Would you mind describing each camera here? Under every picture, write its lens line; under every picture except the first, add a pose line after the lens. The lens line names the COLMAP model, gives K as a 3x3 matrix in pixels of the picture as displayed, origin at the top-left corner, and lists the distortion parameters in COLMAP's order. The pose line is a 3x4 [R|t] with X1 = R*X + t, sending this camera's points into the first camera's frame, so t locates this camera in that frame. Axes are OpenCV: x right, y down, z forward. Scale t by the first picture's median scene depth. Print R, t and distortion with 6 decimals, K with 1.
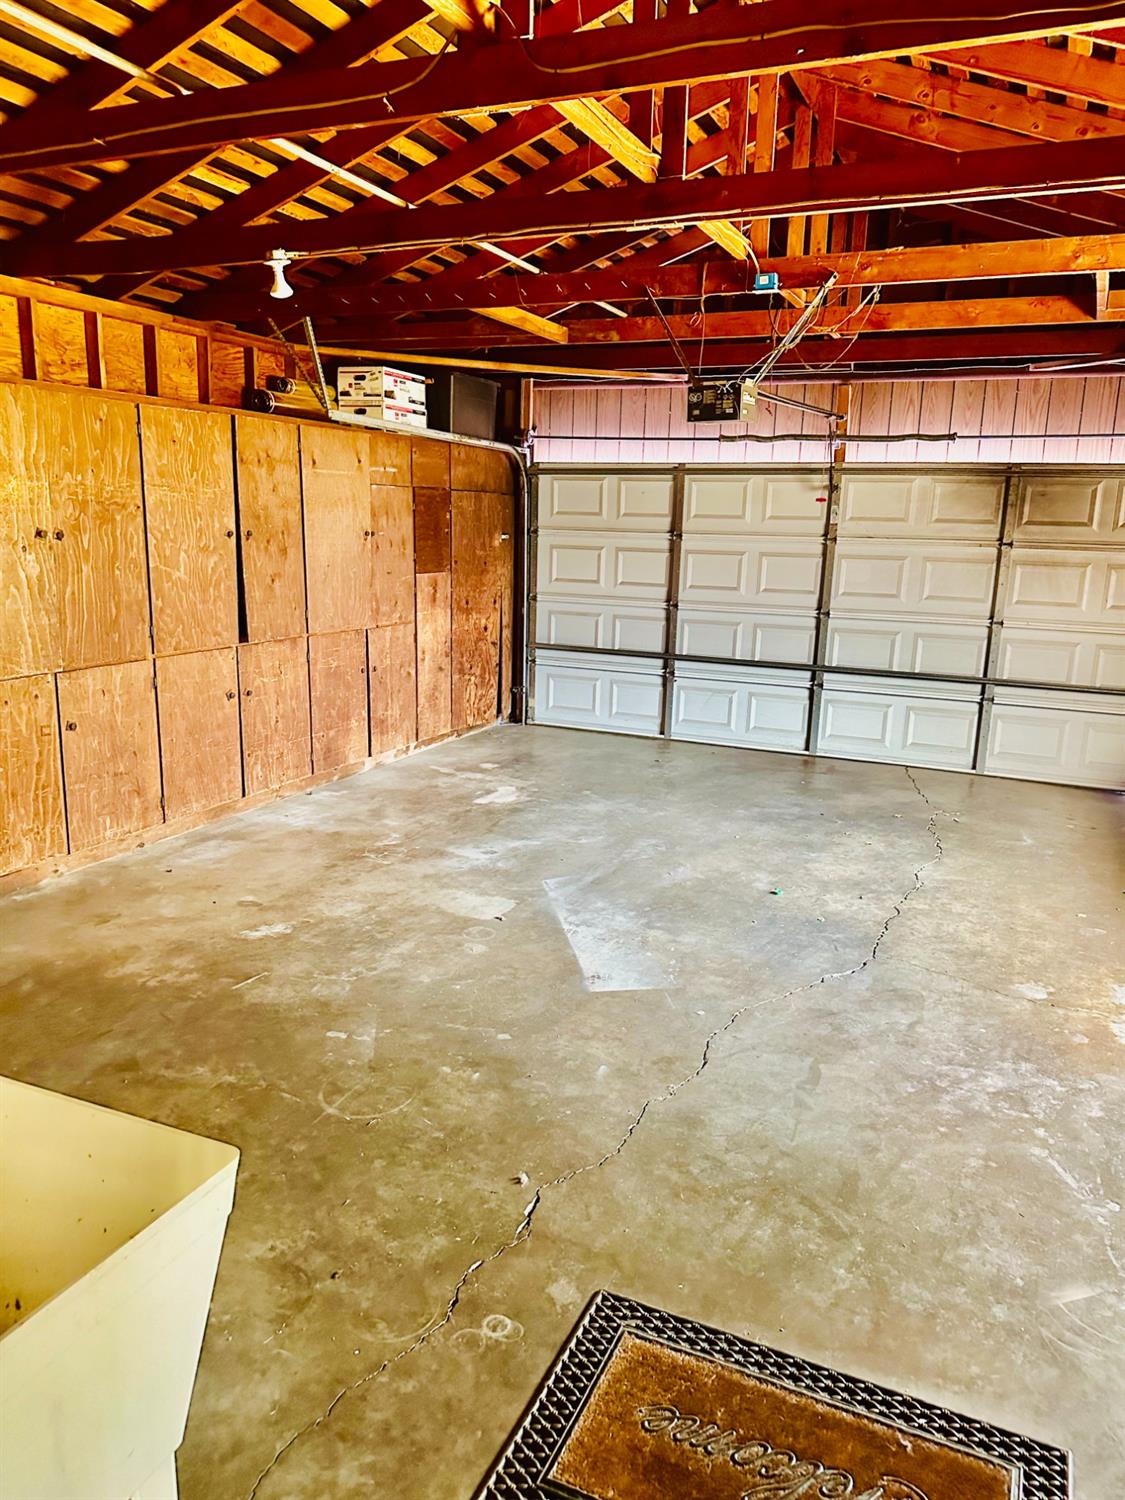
lens RADIAL K [[1052.9, 0, 570.6], [0, 1052.9, 754.9], [0, 0, 1]] dist [0.062058, -0.074449]
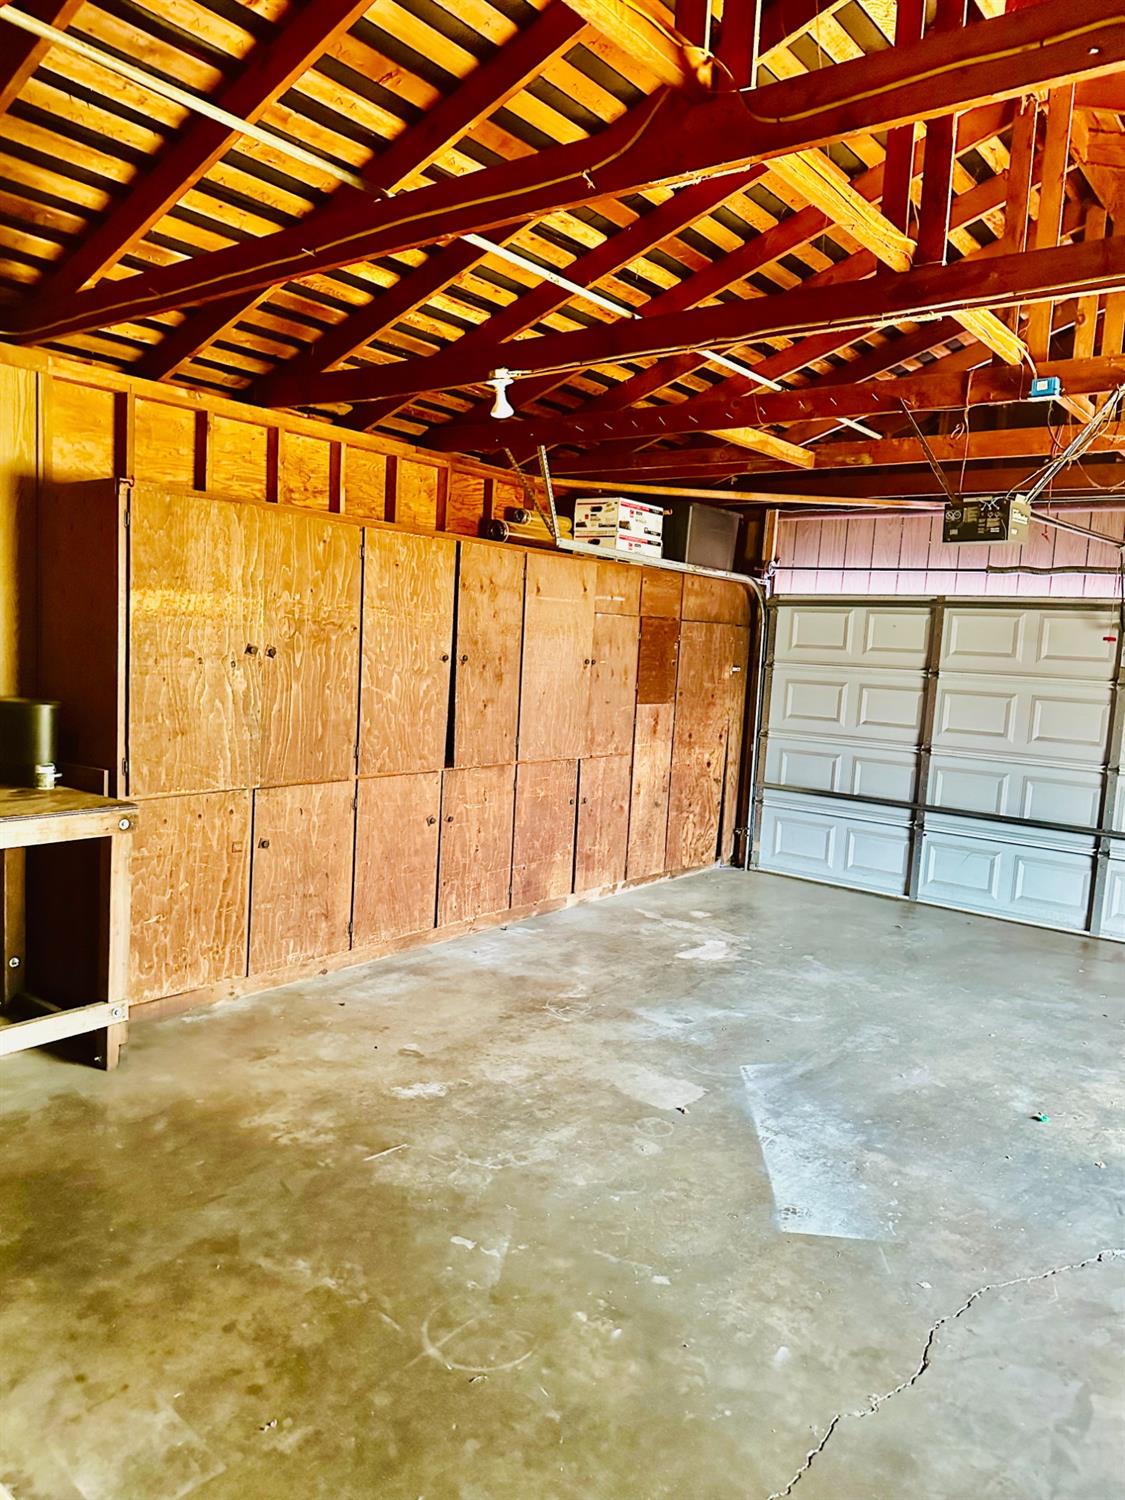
lens RADIAL K [[1052.9, 0, 563.5], [0, 1052.9, 754.1], [0, 0, 1]] dist [0.062058, -0.074449]
pose [[0.969722, 0.050703, -0.238890, 0.026920], [-0.080608, 0.989841, -0.117123, -0.017664], [0.230524, 0.132834, 0.963957, 0.118717]]
